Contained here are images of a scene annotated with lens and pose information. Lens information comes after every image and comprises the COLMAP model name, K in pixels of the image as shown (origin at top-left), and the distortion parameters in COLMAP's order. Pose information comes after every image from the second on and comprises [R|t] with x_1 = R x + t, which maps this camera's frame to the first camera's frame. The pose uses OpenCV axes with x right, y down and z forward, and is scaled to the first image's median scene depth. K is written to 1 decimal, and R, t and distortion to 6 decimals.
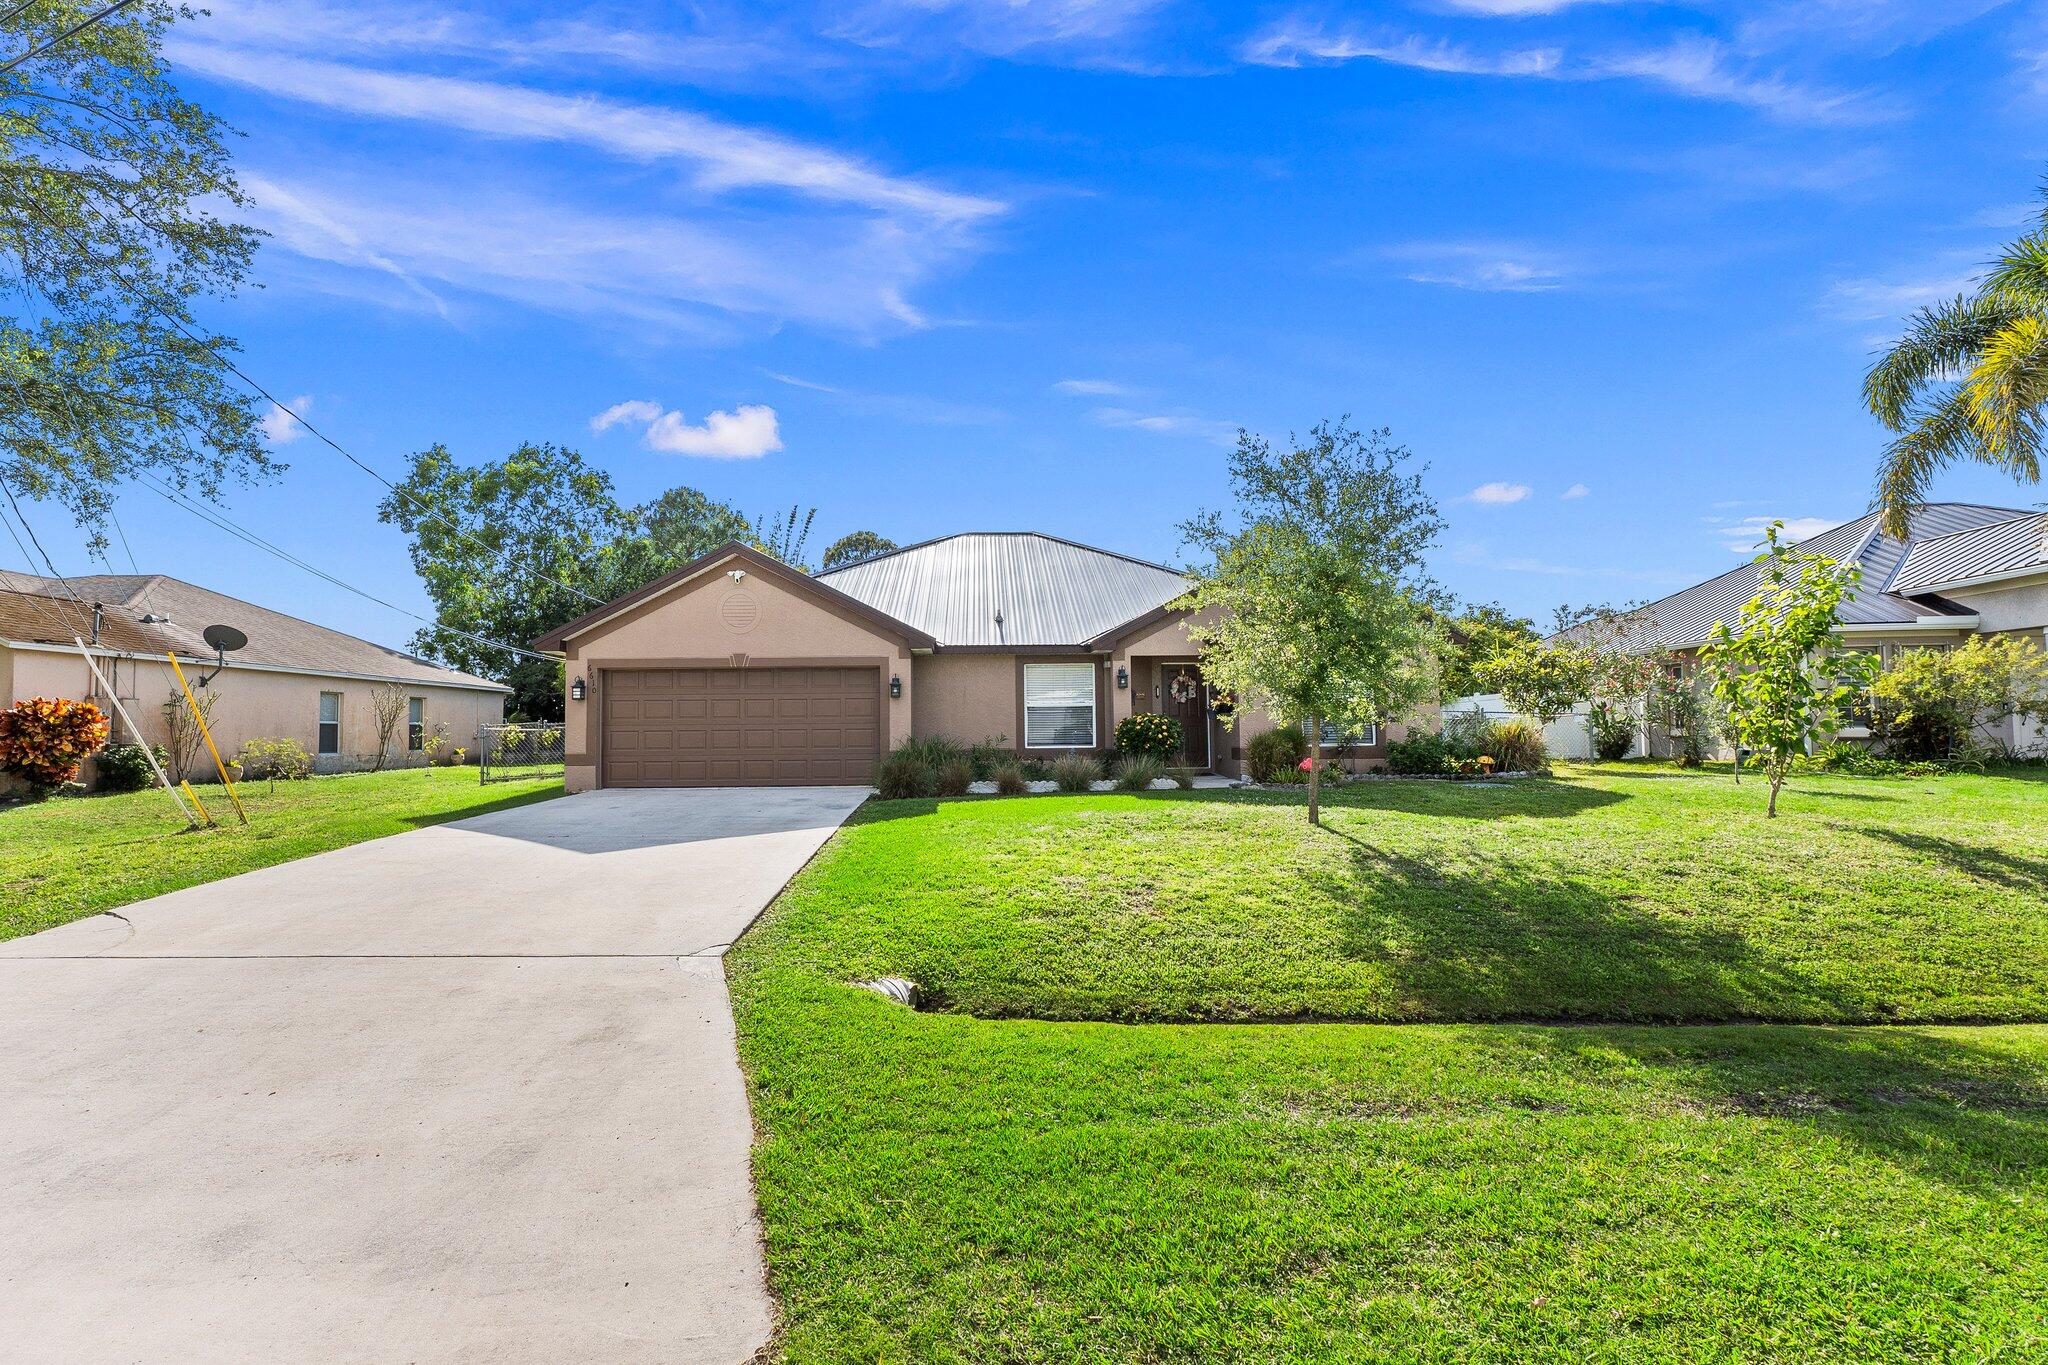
lens RADIAL K [[958.7, 0, 1024.9], [0, 958.7, 707.7], [0, 0, 1]] dist [-0.002469, -0.000639]
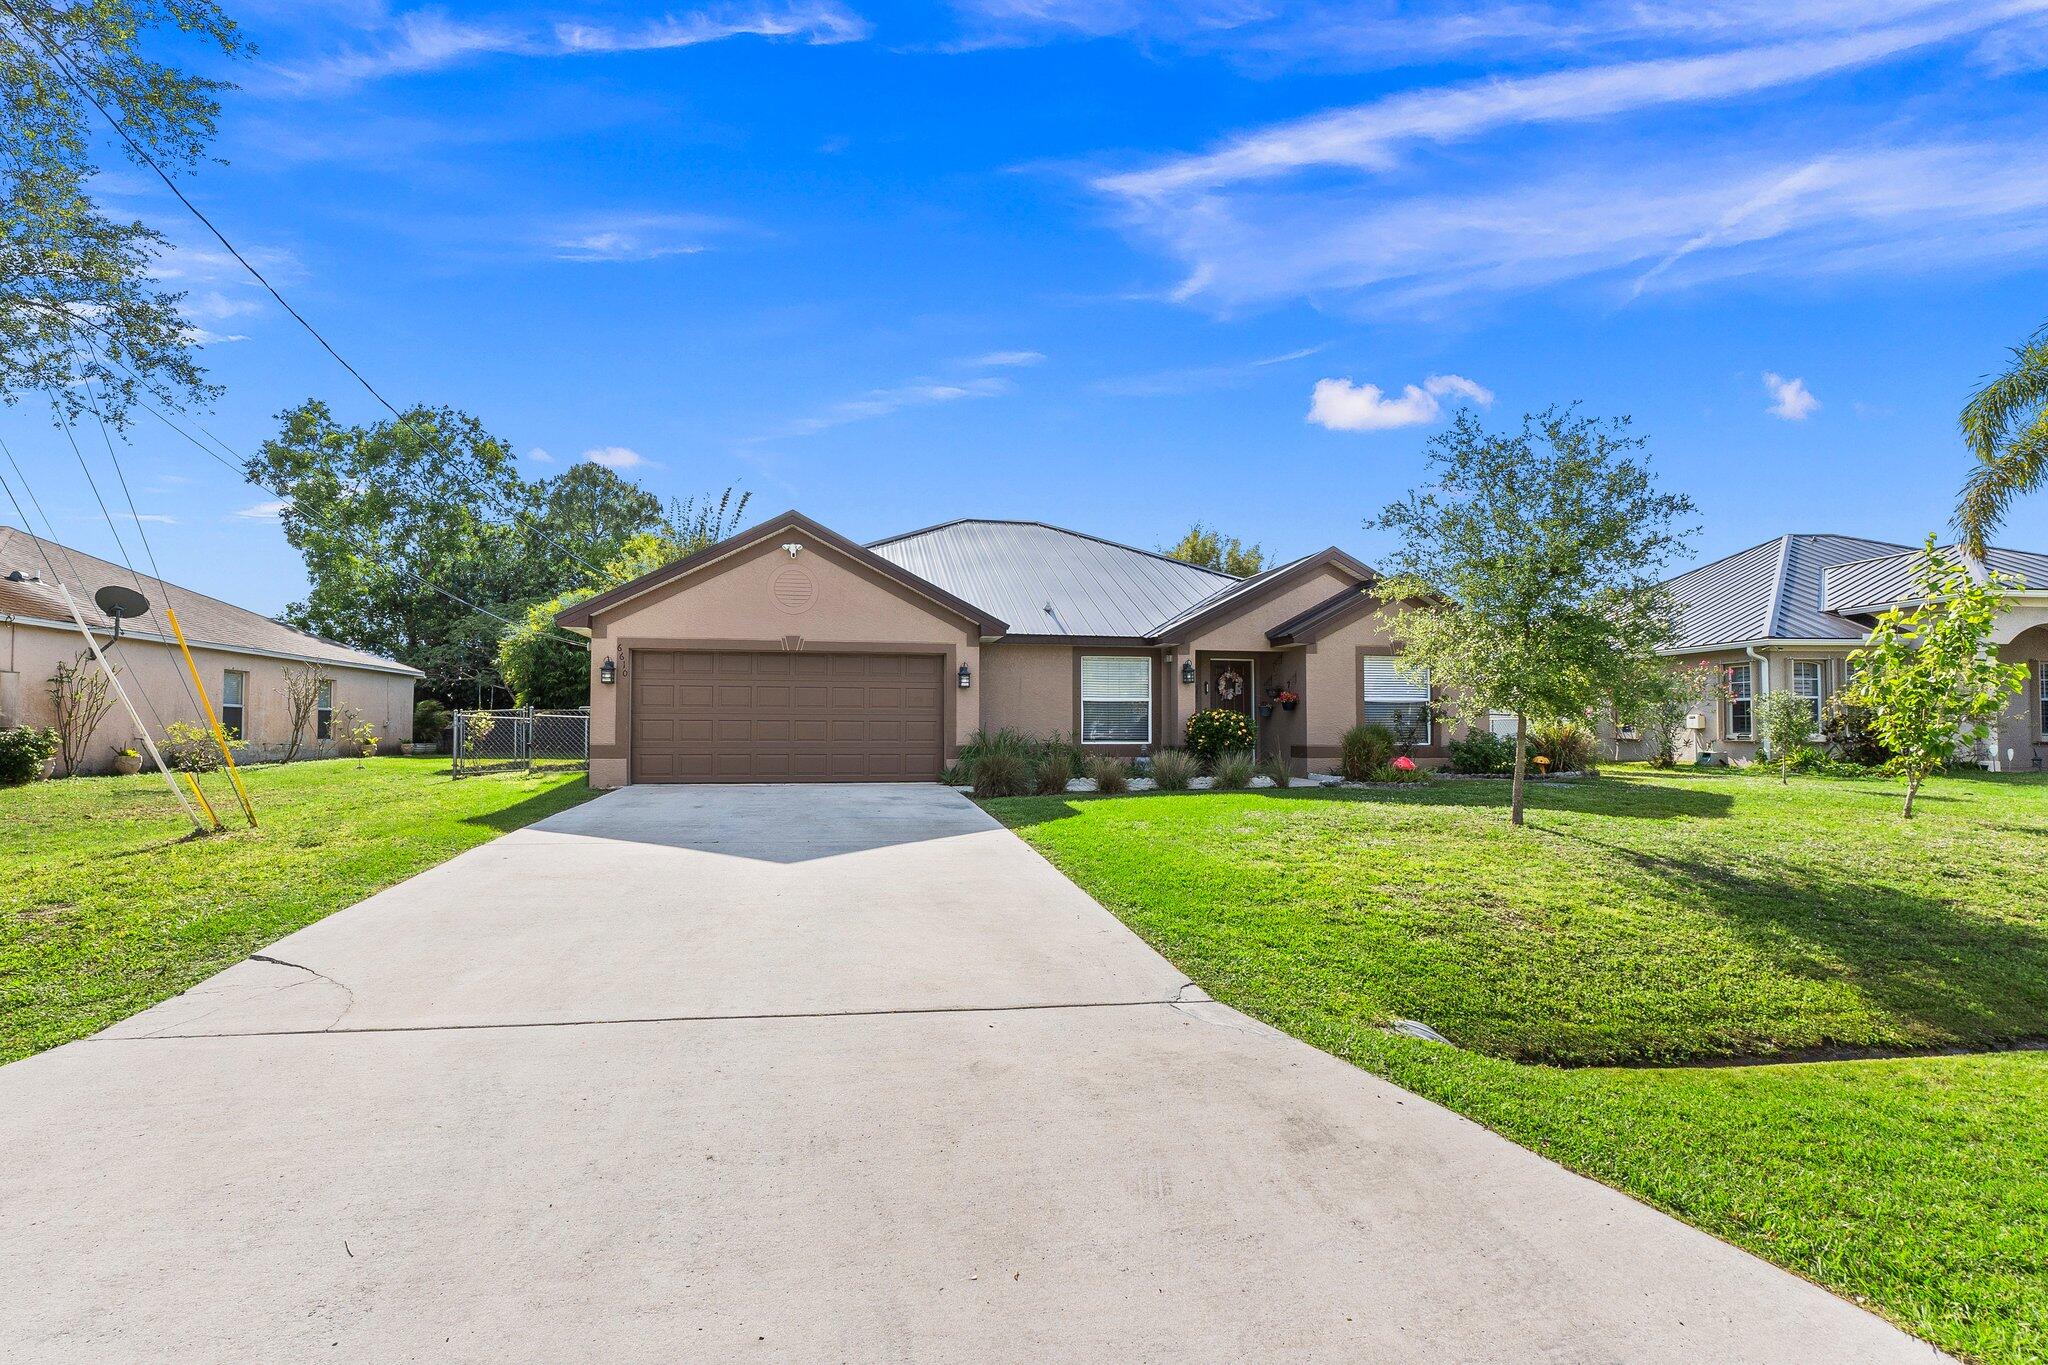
lens RADIAL K [[927.7, 0, 1017.9], [0, 927.7, 729.4], [0, 0, 1]] dist [-0.005328, 0.000027]
pose [[0.988950, 0.013135, 0.147669, -0.199727], [-0.016830, 0.999575, 0.023799, 0.006660], [-0.147293, -0.026021, 0.988751, 0.092035]]
